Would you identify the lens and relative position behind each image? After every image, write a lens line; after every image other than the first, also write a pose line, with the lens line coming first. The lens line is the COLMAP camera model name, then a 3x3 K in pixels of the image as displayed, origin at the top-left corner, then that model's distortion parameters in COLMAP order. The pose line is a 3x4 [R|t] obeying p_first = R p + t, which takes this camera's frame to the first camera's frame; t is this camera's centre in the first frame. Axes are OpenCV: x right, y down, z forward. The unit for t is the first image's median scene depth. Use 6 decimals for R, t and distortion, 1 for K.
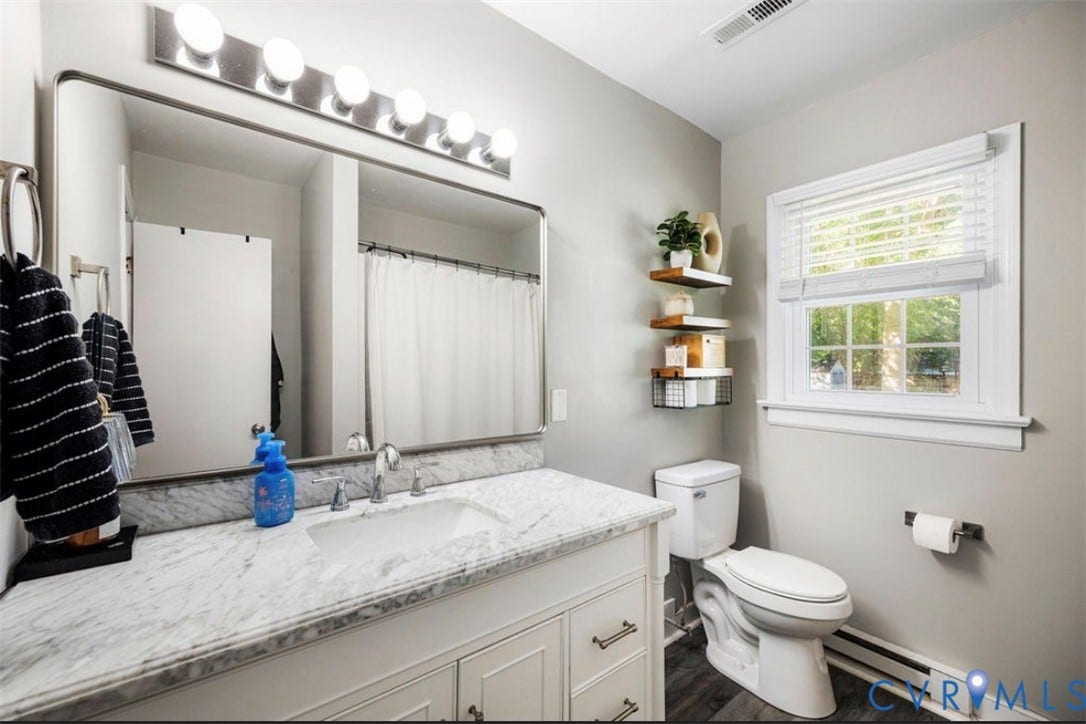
lens RADIAL K [[489.7, 0, 544.2], [0, 489.7, 362.6], [0, 0, 1]] dist [0.000601, 0.000633]
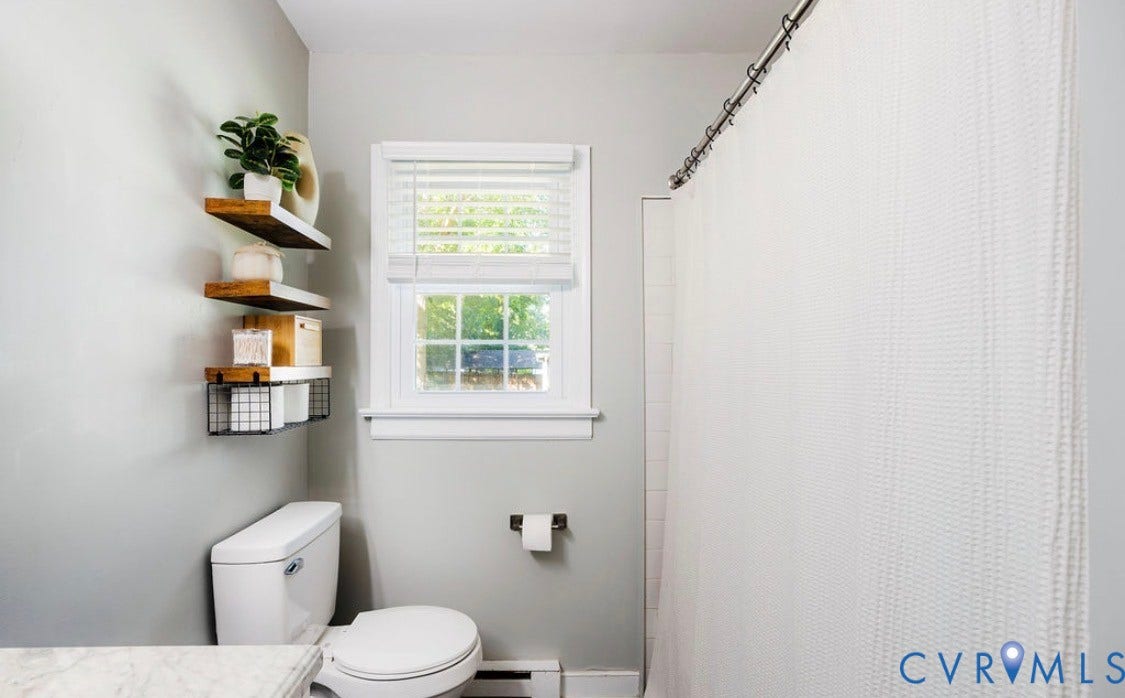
lens RADIAL K [[522.5, 0, 562.6], [0, 522.5, 354.0], [0, 0, 1]] dist [-0.004839, -0.000464]
pose [[0.625271, 0.012043, 0.780315, 0.005520], [-0.001473, 0.999897, -0.014252, 0.003883], [-0.780406, 0.007762, 0.625225, 0.296275]]
